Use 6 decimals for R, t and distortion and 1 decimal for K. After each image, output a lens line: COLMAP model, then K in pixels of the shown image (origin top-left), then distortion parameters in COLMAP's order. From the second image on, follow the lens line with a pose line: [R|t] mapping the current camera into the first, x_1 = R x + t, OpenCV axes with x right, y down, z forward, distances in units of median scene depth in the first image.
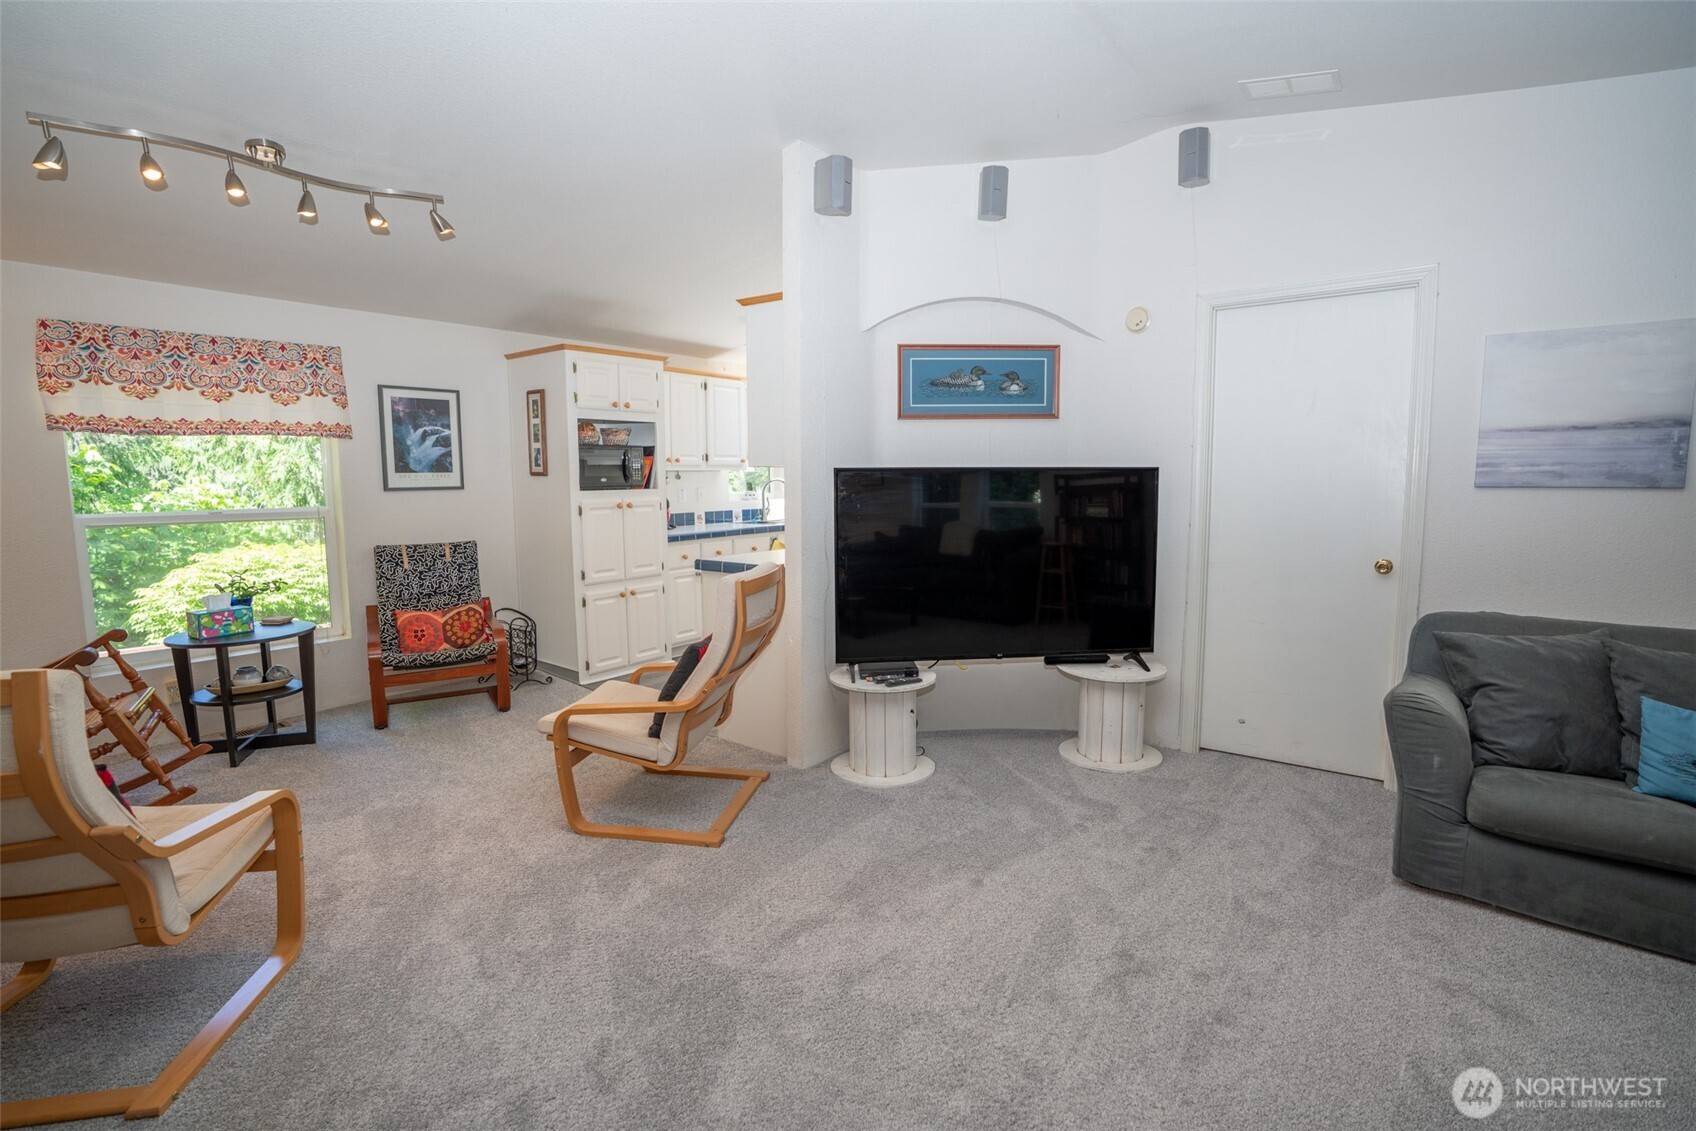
lens RADIAL K [[783.7, 0, 846.4], [0, 783.7, 560.9], [0, 0, 1]] dist [-0.027041, 0.003560]
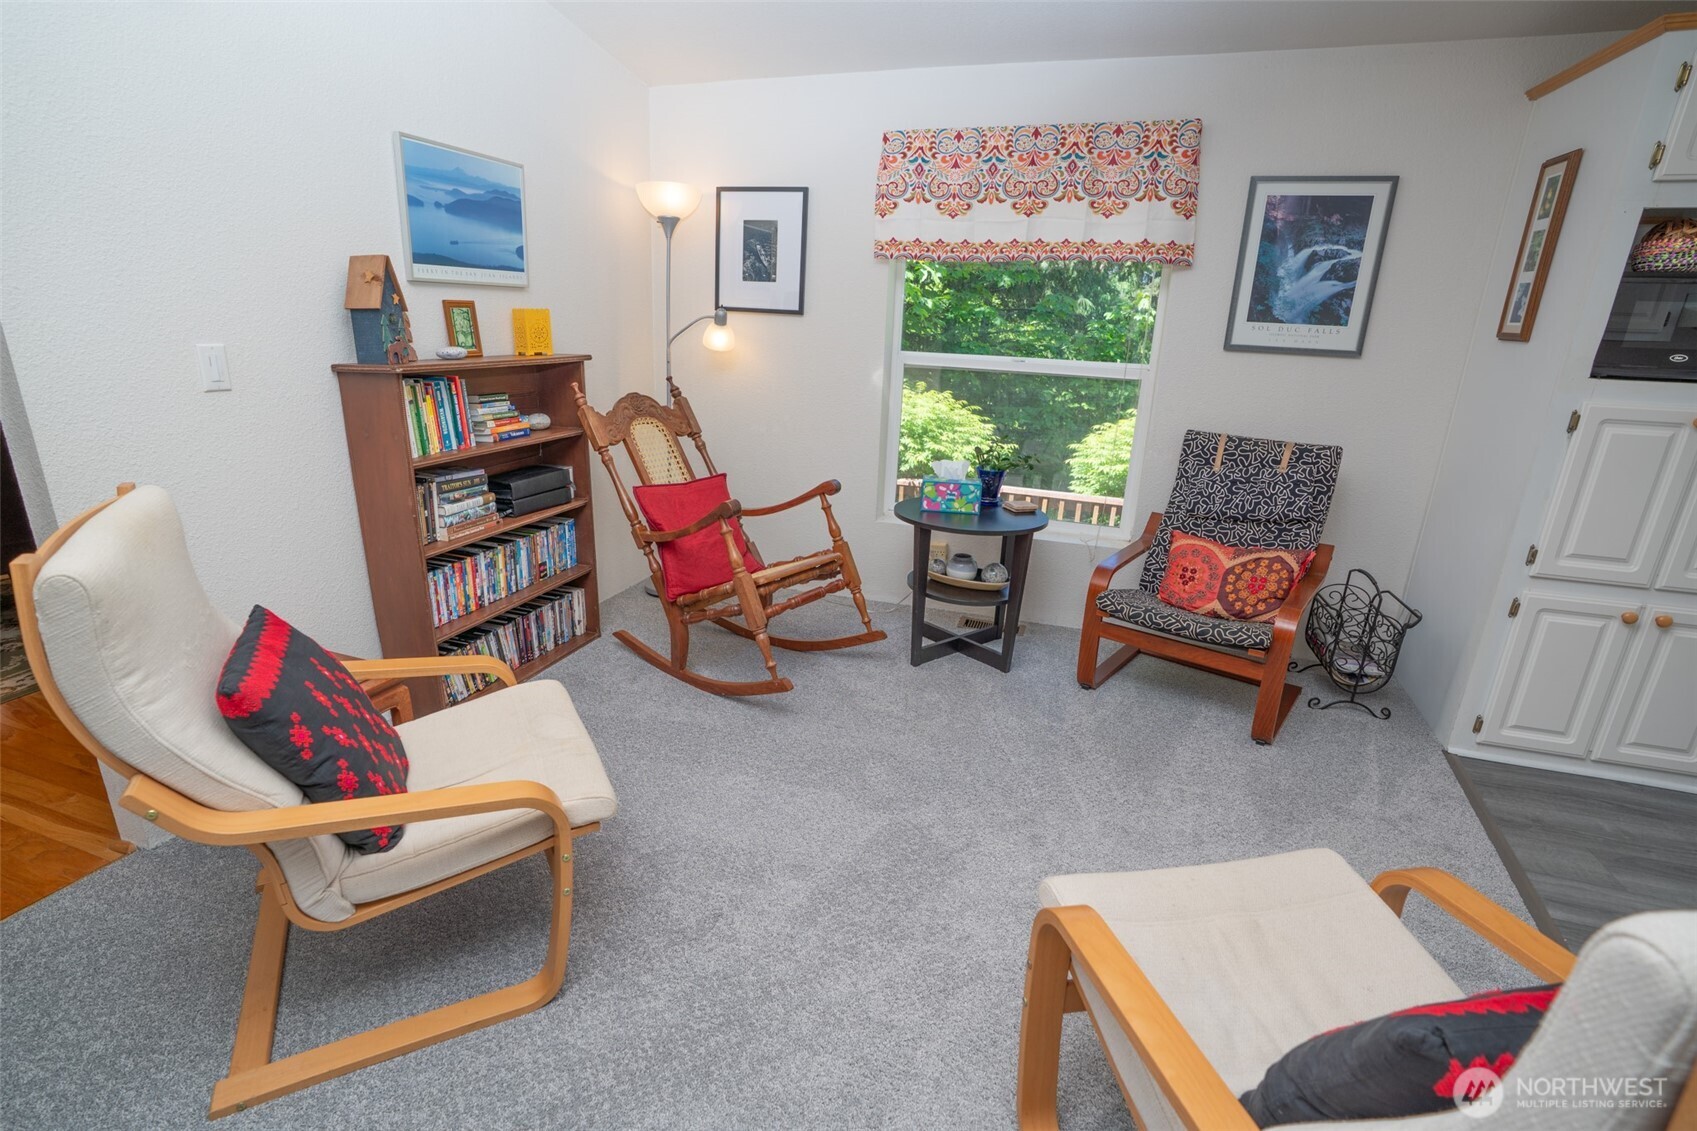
lens RADIAL K [[784.1, 0, 854.2], [0, 784.1, 560.9], [0, 0, 1]] dist [-0.027041, 0.003560]
pose [[0.335018, 0.297710, -0.893942, -0.053710], [-0.143205, 0.953836, 0.263988, -0.046851], [0.931265, 0.039576, 0.362186, 0.463055]]
